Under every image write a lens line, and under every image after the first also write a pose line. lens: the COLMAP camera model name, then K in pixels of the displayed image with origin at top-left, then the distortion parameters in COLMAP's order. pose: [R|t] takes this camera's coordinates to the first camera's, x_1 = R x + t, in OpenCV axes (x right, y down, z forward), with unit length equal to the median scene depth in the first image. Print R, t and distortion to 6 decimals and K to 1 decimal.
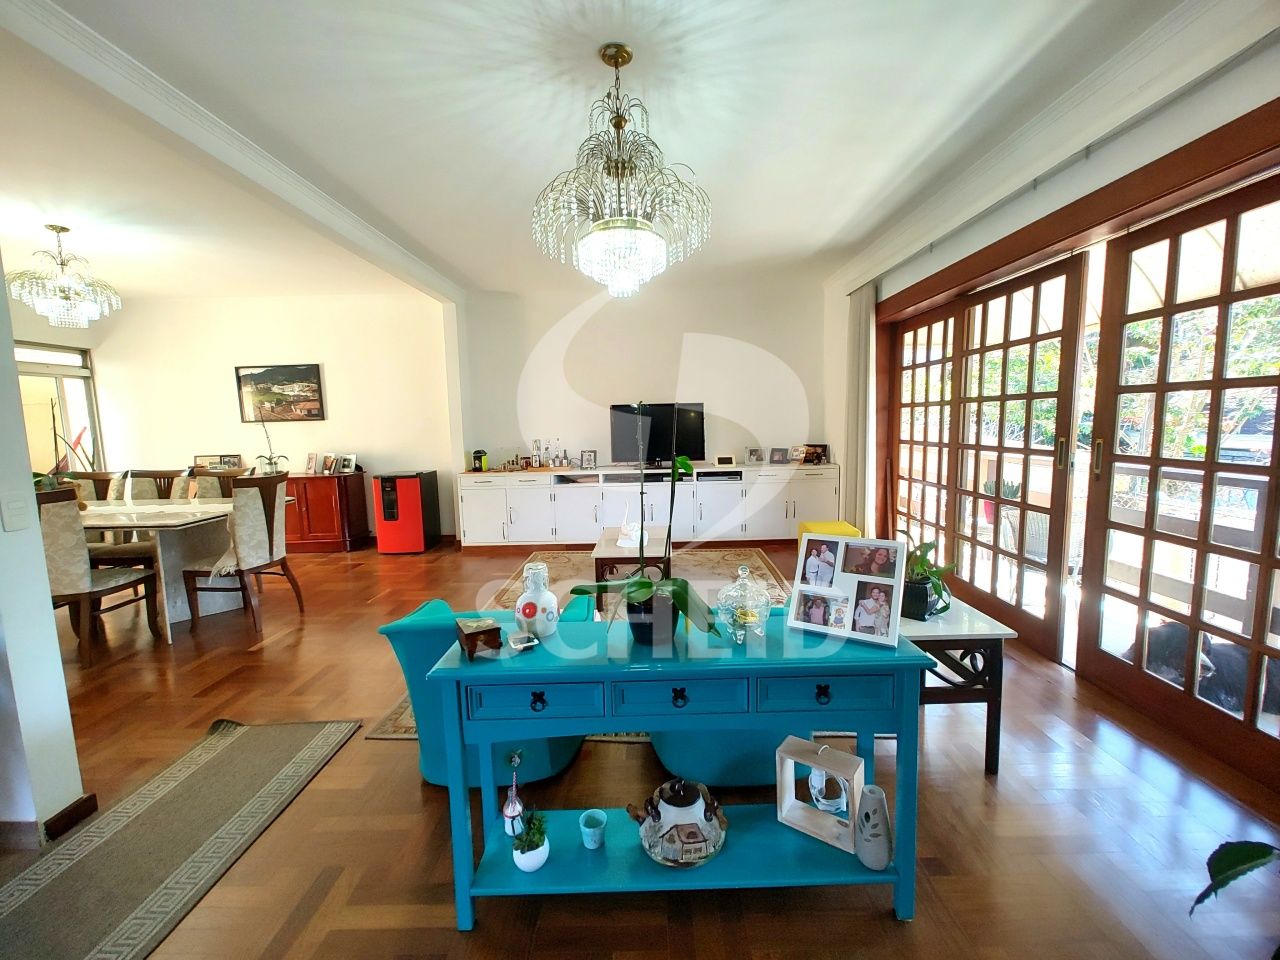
lens RADIAL K [[532.2, 0, 645.6], [0, 532.2, 481.2], [0, 0, 1]] dist [0.008884, 0.000499]
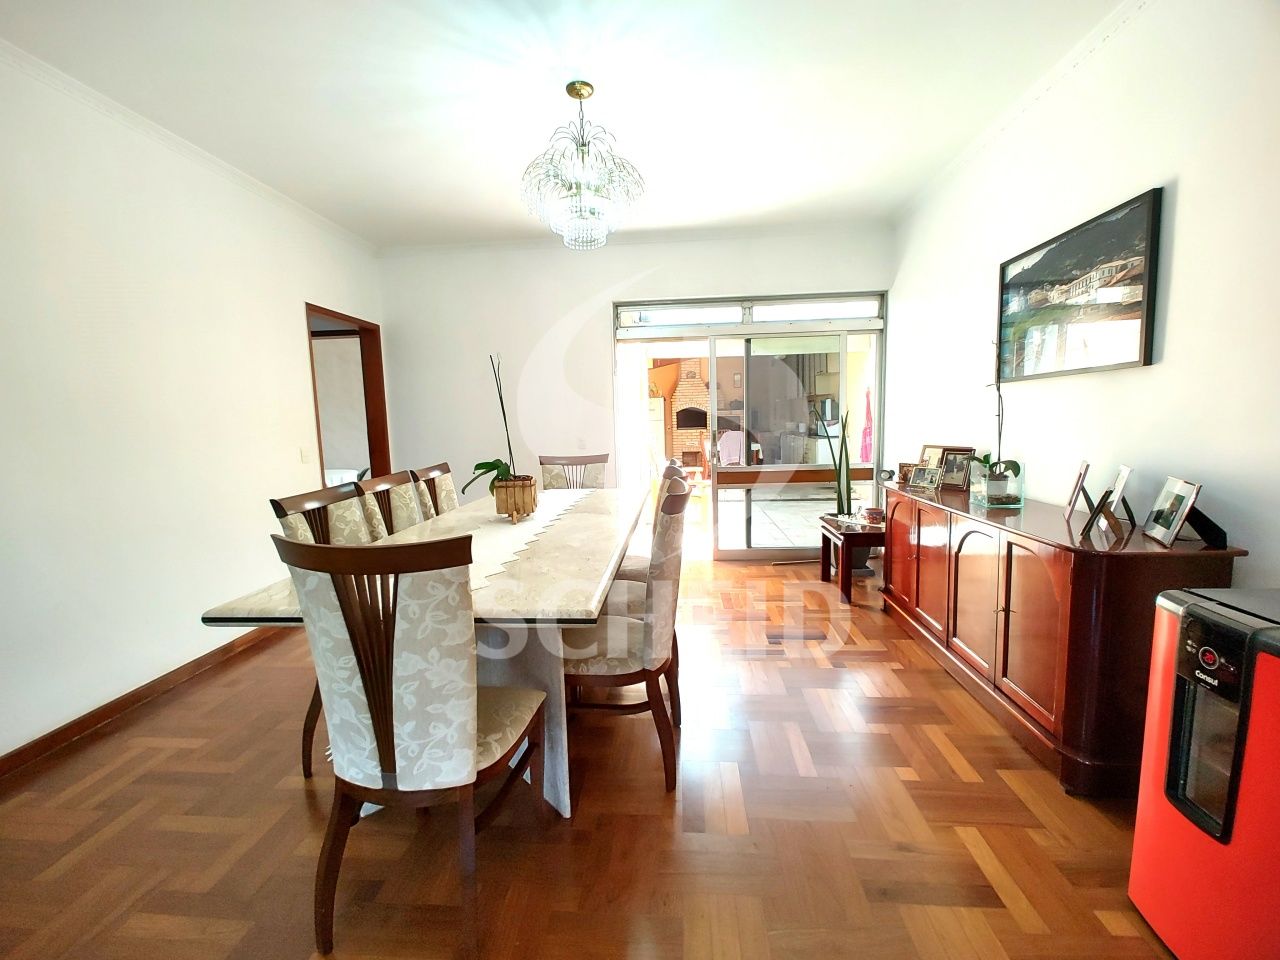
lens RADIAL K [[532.2, 0, 640.4], [0, 532.2, 479.7], [0, 0, 1]] dist [0.008884, 0.000499]
pose [[-0.069098, 0.140690, -0.987640, -0.252918], [-0.085229, 0.985554, 0.146356, -0.068526], [0.993963, 0.094288, -0.056109, 0.732387]]
